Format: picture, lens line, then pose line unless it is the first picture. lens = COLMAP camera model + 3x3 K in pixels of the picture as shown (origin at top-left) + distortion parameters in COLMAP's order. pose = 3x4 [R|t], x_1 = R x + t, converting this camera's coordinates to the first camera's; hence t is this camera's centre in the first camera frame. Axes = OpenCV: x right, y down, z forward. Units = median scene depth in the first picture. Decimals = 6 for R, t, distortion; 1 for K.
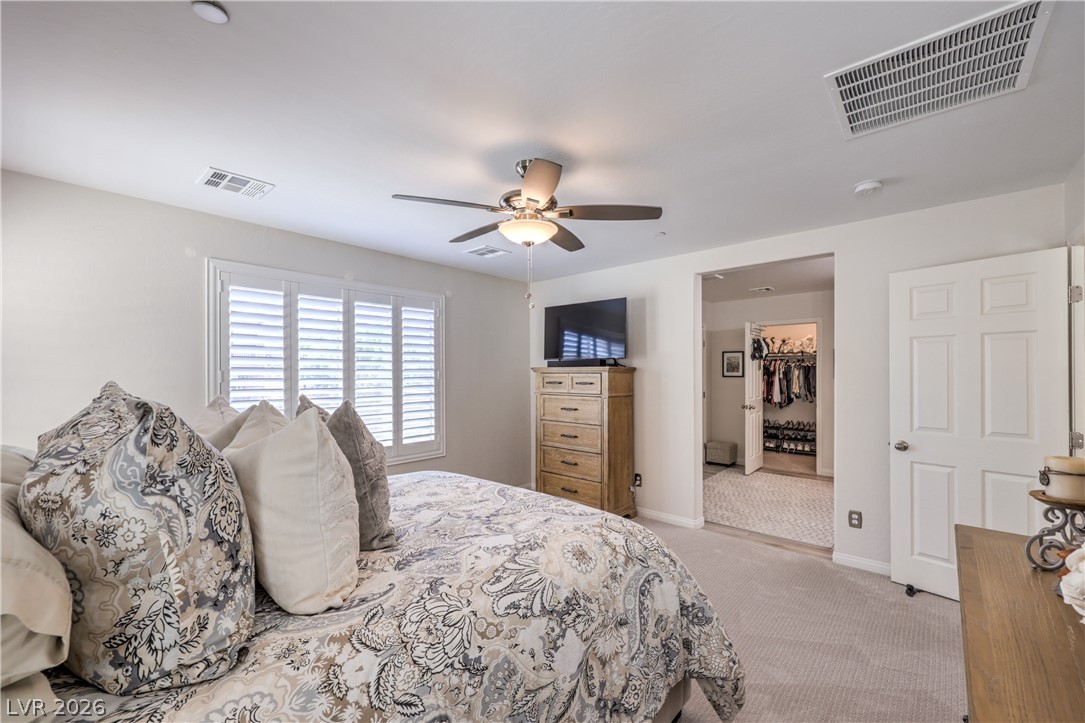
lens RADIAL K [[443.0, 0, 553.4], [0, 443.0, 370.5], [0, 0, 1]] dist [0.000772, -0.000019]
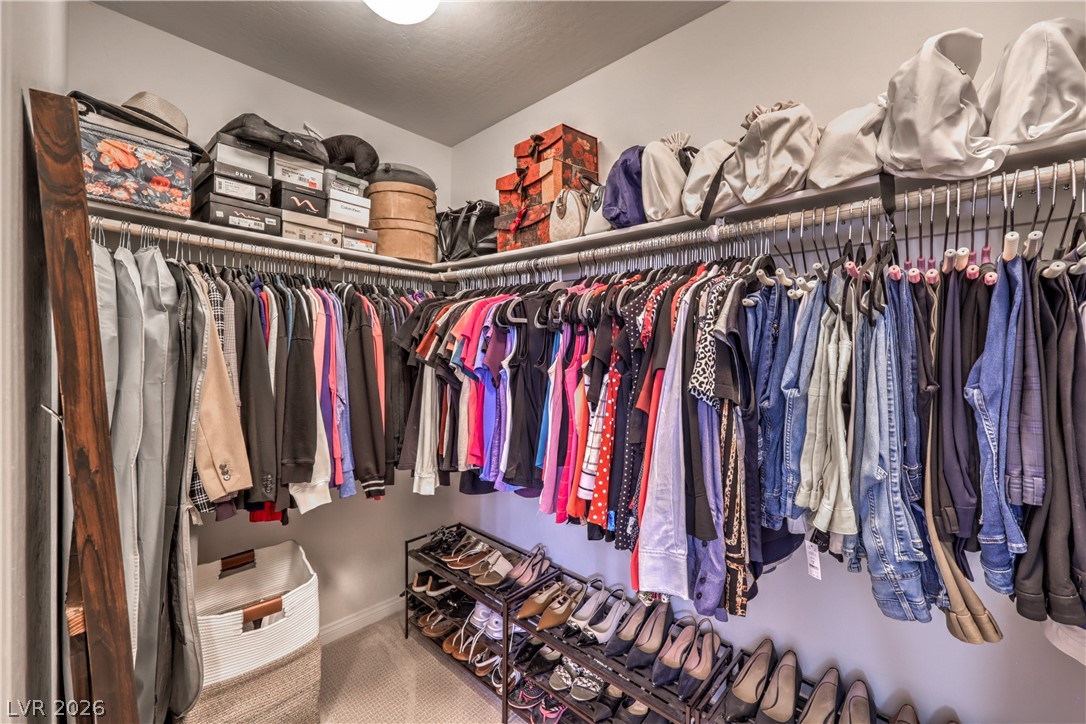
lens RADIAL K [[443.4, 0, 545.6], [0, 443.4, 354.9], [0, 0, 1]] dist [0.000772, -0.000019]
pose [[0.998970, 0.018305, -0.041514, 0.475222], [-0.017928, 0.999795, 0.009452, 0.005396], [0.041678, -0.008698, 0.999093, 0.875503]]
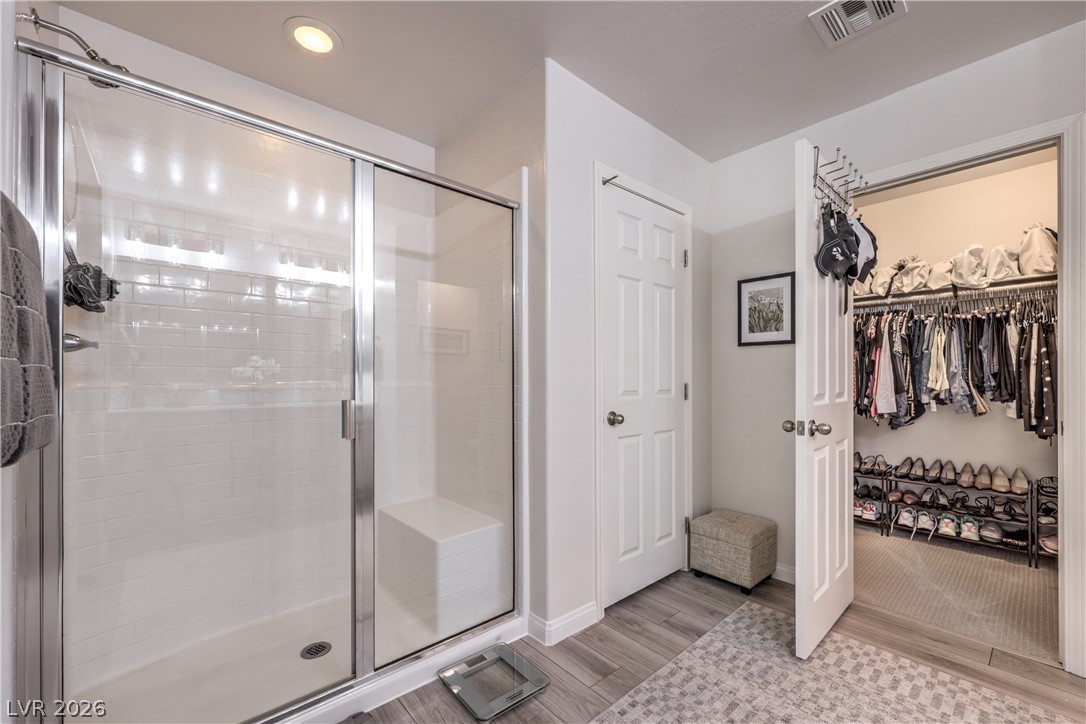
lens RADIAL K [[443.4, 0, 544.2], [0, 443.4, 373.6], [0, 0, 1]] dist [0.000772, -0.000019]
pose [[0.991491, 0.004104, -0.130111, 0.248956], [-0.005875, 0.999895, -0.013233, 0.042346], [0.130043, 0.013885, 0.991411, 0.558690]]
